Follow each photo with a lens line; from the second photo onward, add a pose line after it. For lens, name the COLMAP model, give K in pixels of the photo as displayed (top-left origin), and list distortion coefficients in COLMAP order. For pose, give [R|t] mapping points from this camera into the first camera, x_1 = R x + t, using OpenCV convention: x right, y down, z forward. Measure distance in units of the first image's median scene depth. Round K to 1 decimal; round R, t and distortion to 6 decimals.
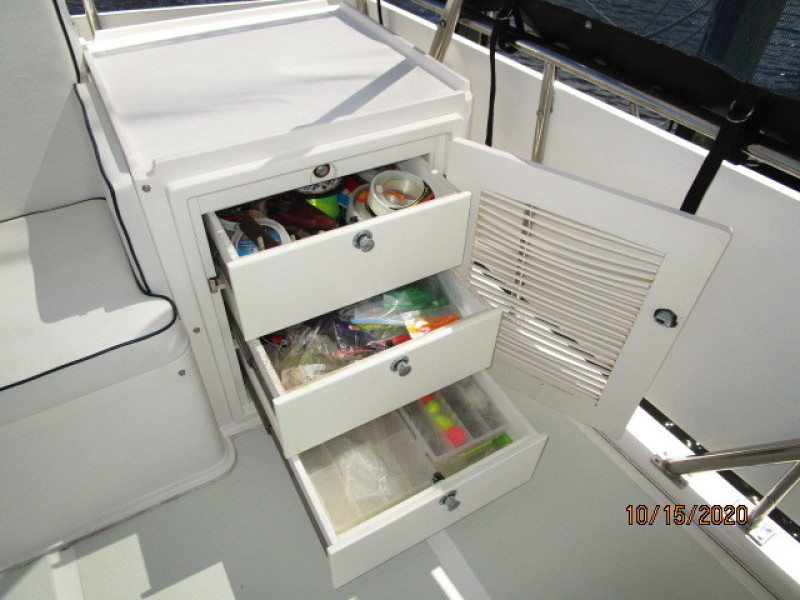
lens RADIAL K [[566.2, 0, 400.0], [0, 566.2, 300.0], [0, 0, 1]] dist [-0.024250, -0.003204]
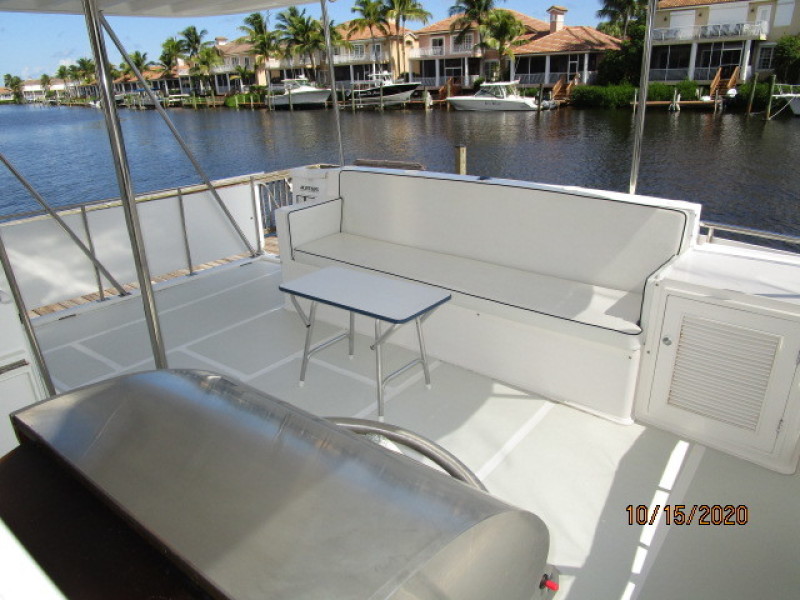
lens RADIAL K [[567.0, 0, 400.0], [0, 567.0, 300.0], [0, 0, 1]] dist [-0.017203, 0.001030]
pose [[0.353507, 0.325352, -0.877028, 1.284043], [-0.625425, 0.779405, 0.037044, 0.452422], [0.695612, 0.535420, 0.479008, -0.970460]]
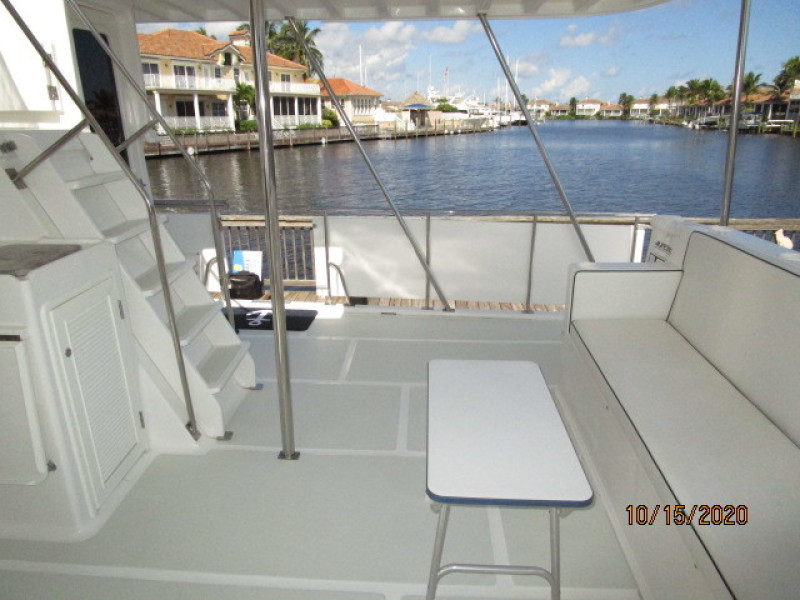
lens RADIAL K [[567.0, 0, 400.0], [0, 567.0, 300.0], [0, 0, 1]] dist [-0.017203, 0.001030]
pose [[-0.547653, 0.260889, -0.794992, 0.266914], [-0.583520, 0.561861, 0.586358, -0.360272], [0.599650, 0.785015, -0.155471, -0.040609]]
